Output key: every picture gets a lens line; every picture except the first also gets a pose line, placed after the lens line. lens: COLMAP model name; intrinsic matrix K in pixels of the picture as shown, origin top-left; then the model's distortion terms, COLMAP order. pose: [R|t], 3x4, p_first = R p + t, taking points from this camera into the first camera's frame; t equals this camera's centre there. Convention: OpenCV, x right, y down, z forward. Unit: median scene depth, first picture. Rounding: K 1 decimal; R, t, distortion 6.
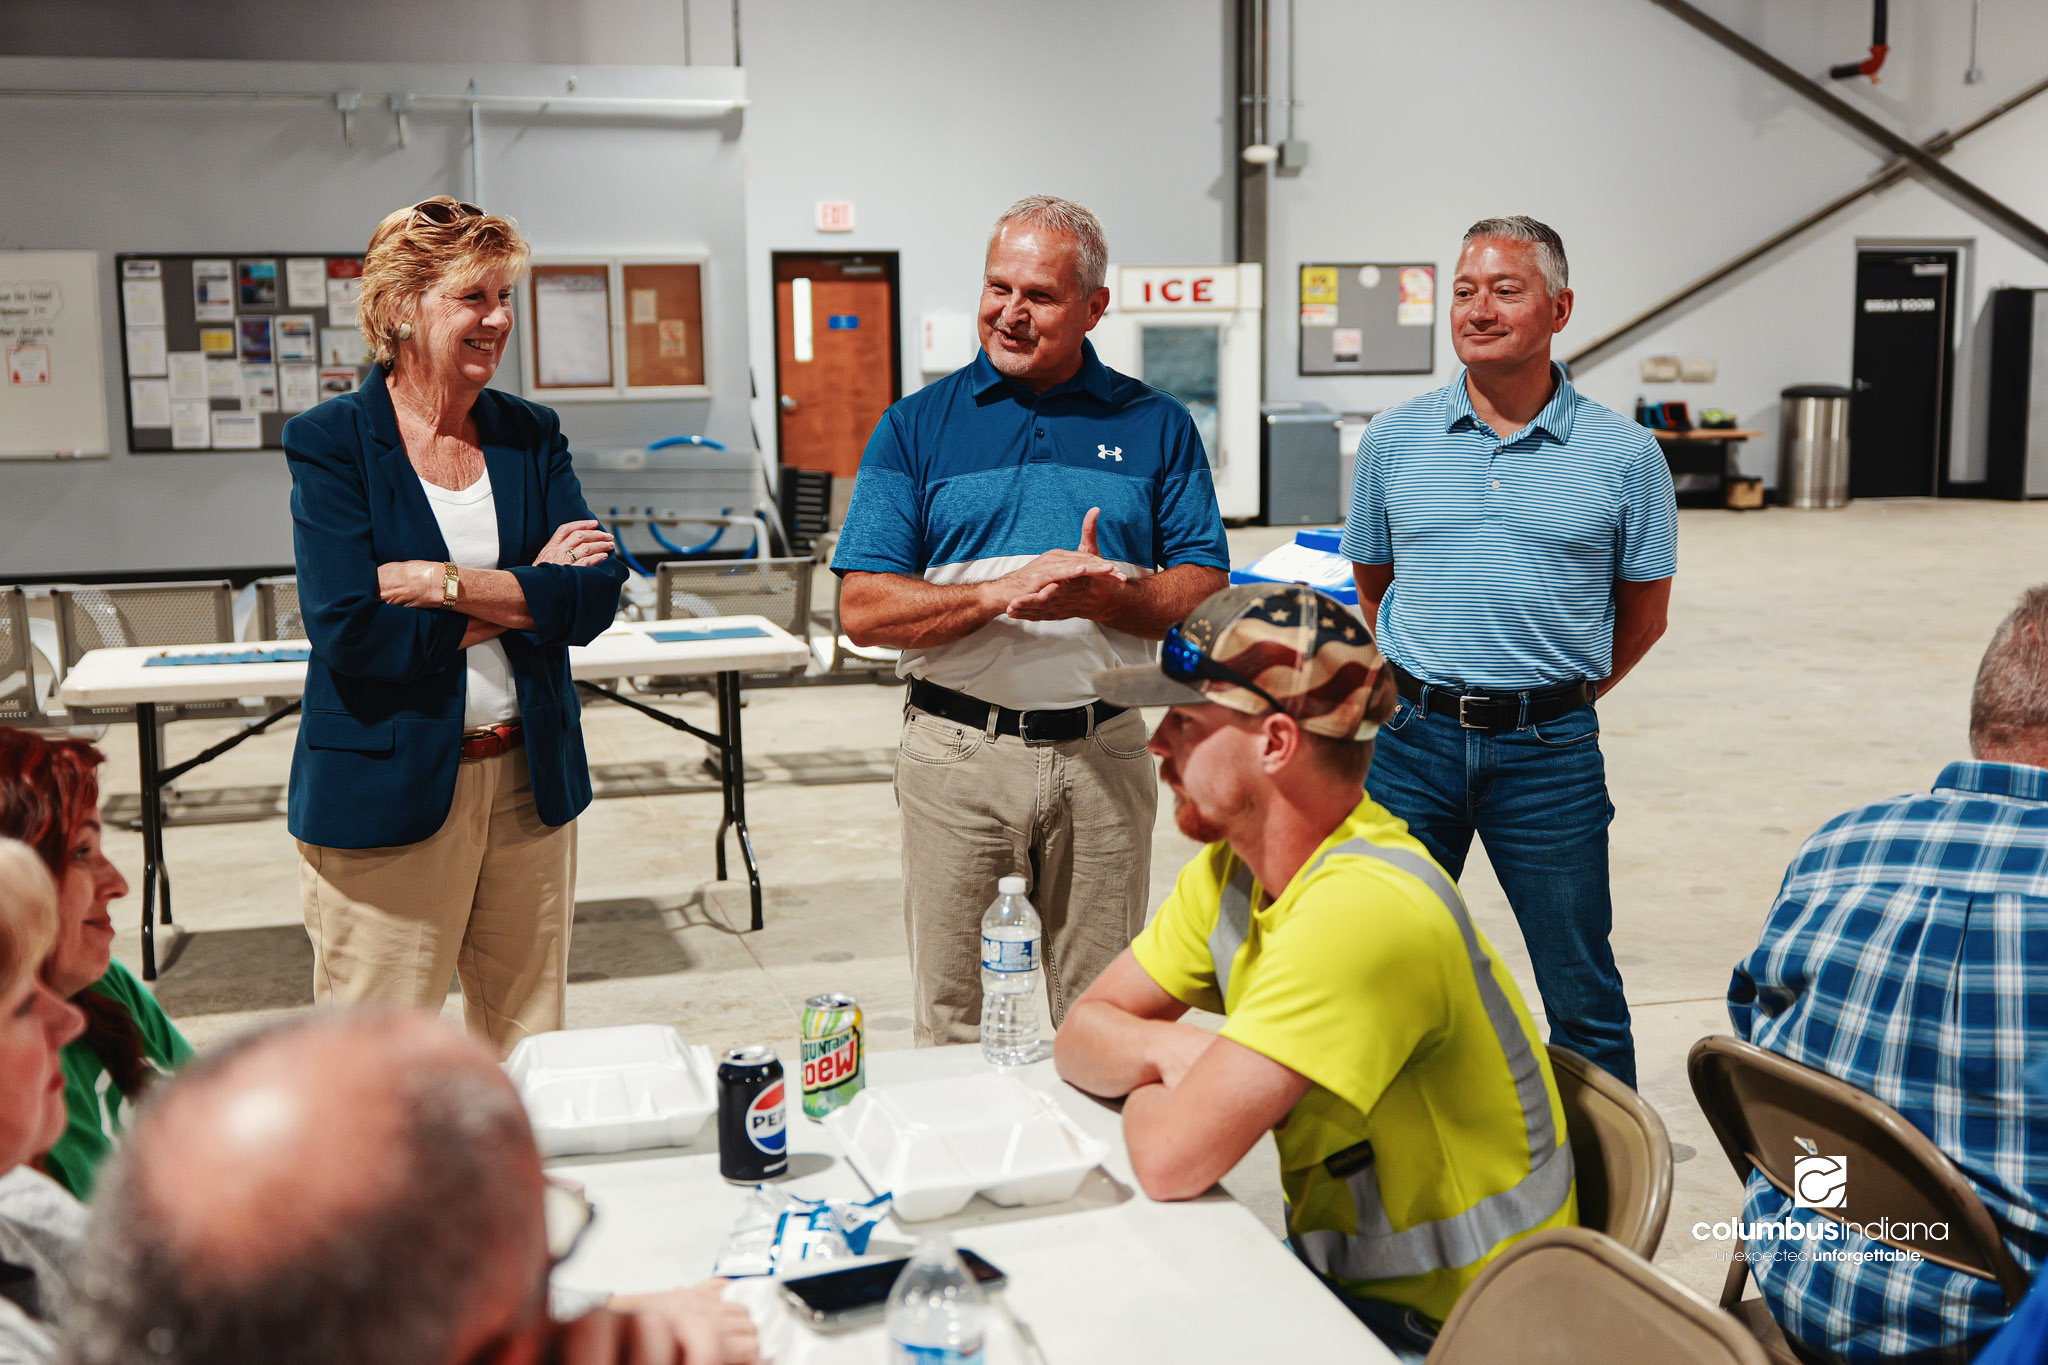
lens RADIAL K [[2474.1, 0, 1026.3], [0, 2474.1, 680.7], [0, 0, 1]] dist [0.016989, 0.000000]
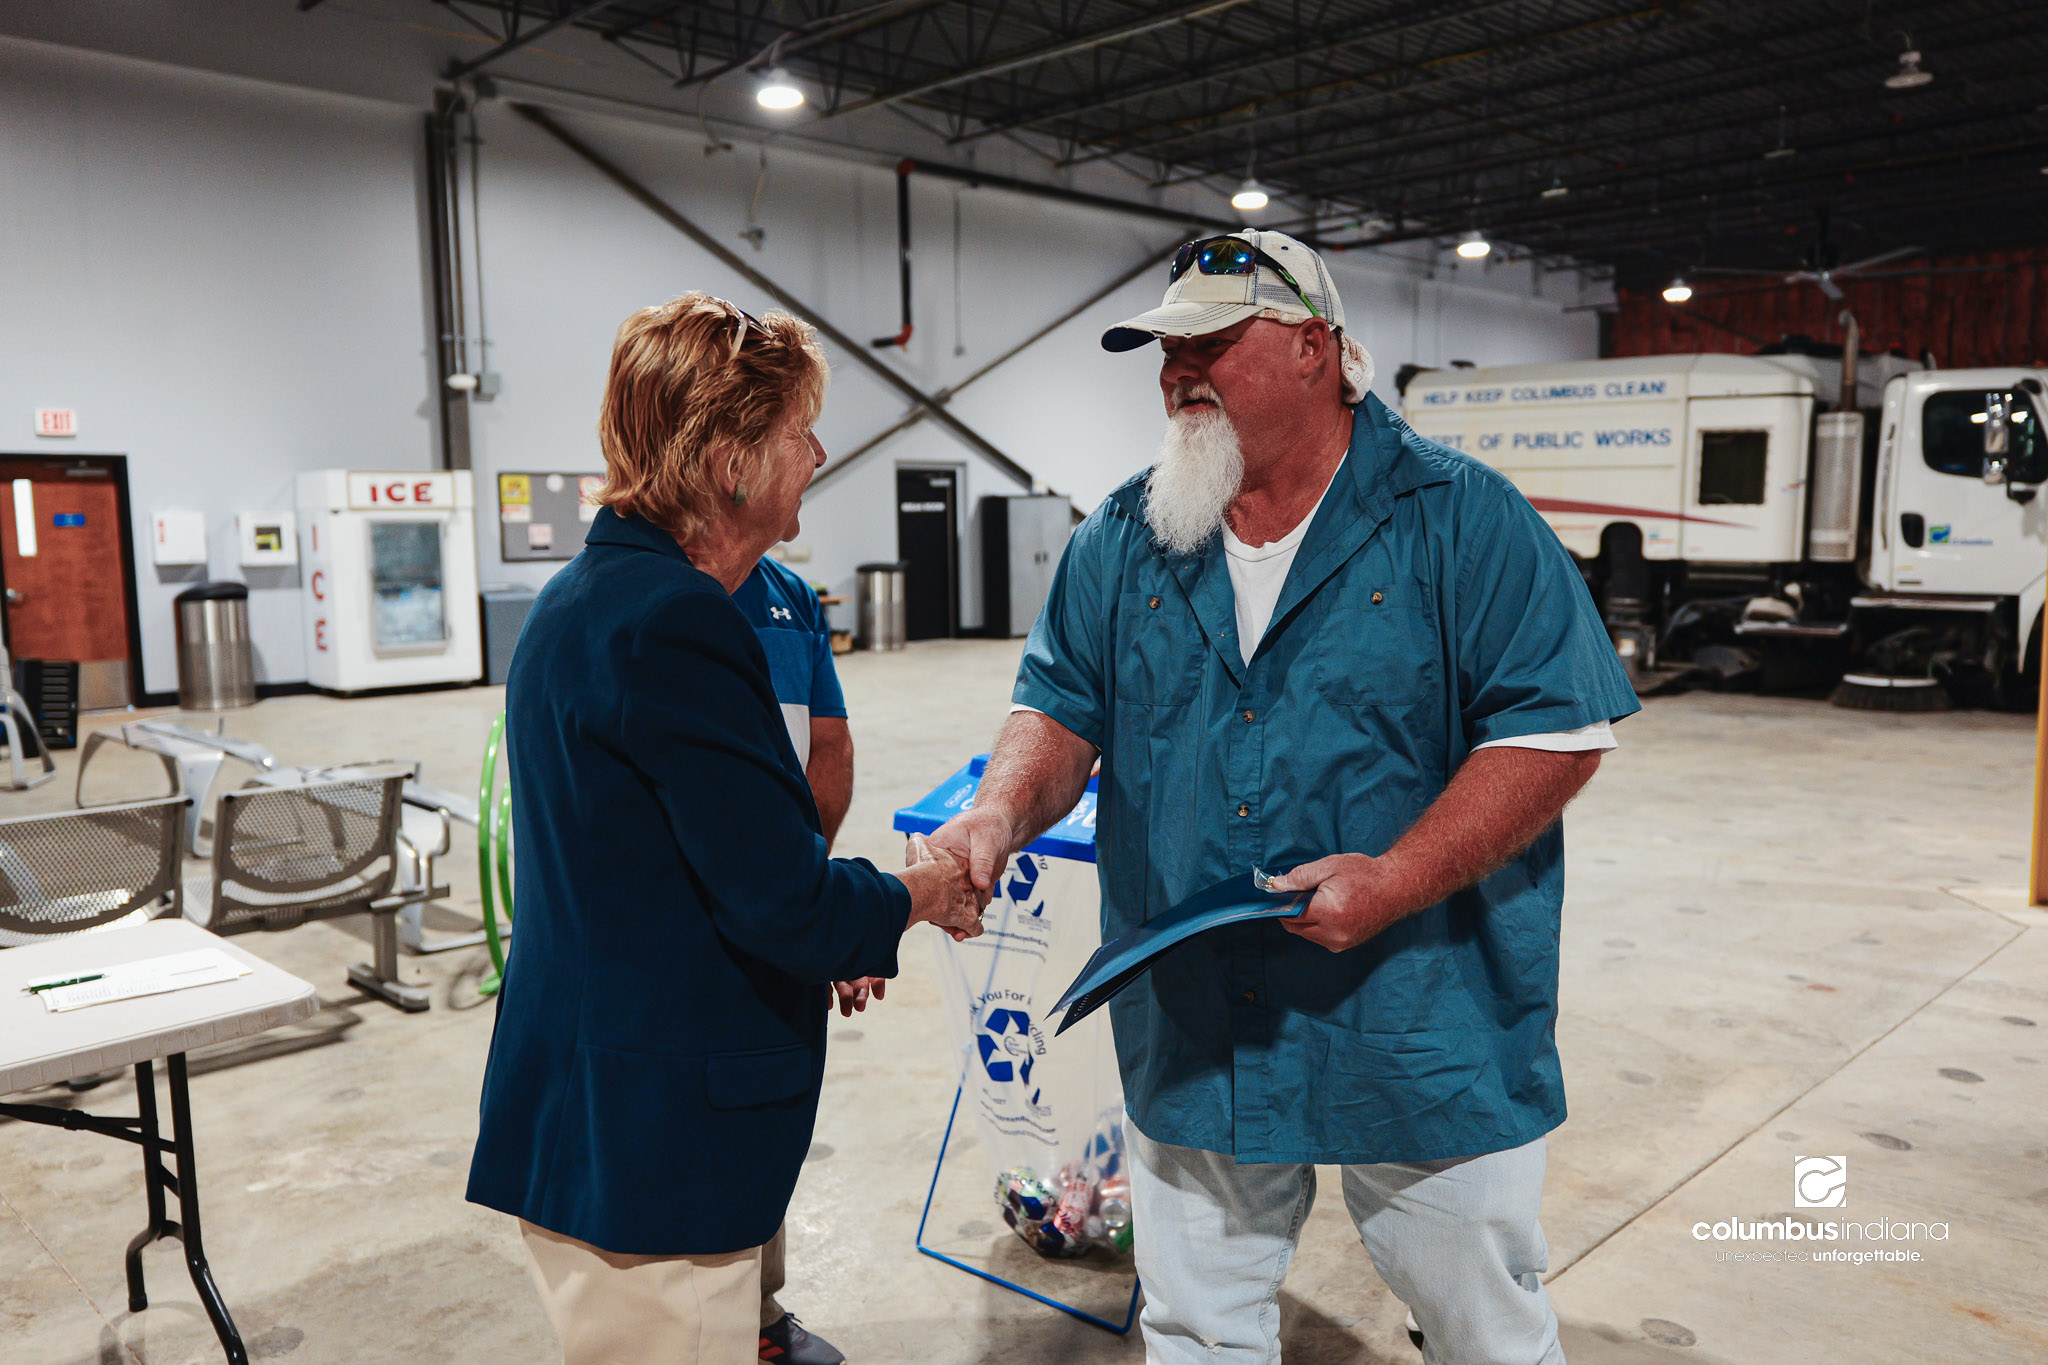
lens RADIAL K [[1565.1, 0, 1021.1], [0, 1565.1, 679.6], [0, 0, 1]] dist [0.014430, -0.007724]
pose [[0.874125, -0.053181, 0.482780, -0.044920], [0.074571, 0.996897, -0.025206, -0.026373], [-0.479942, 0.058035, 0.875379, 0.198809]]
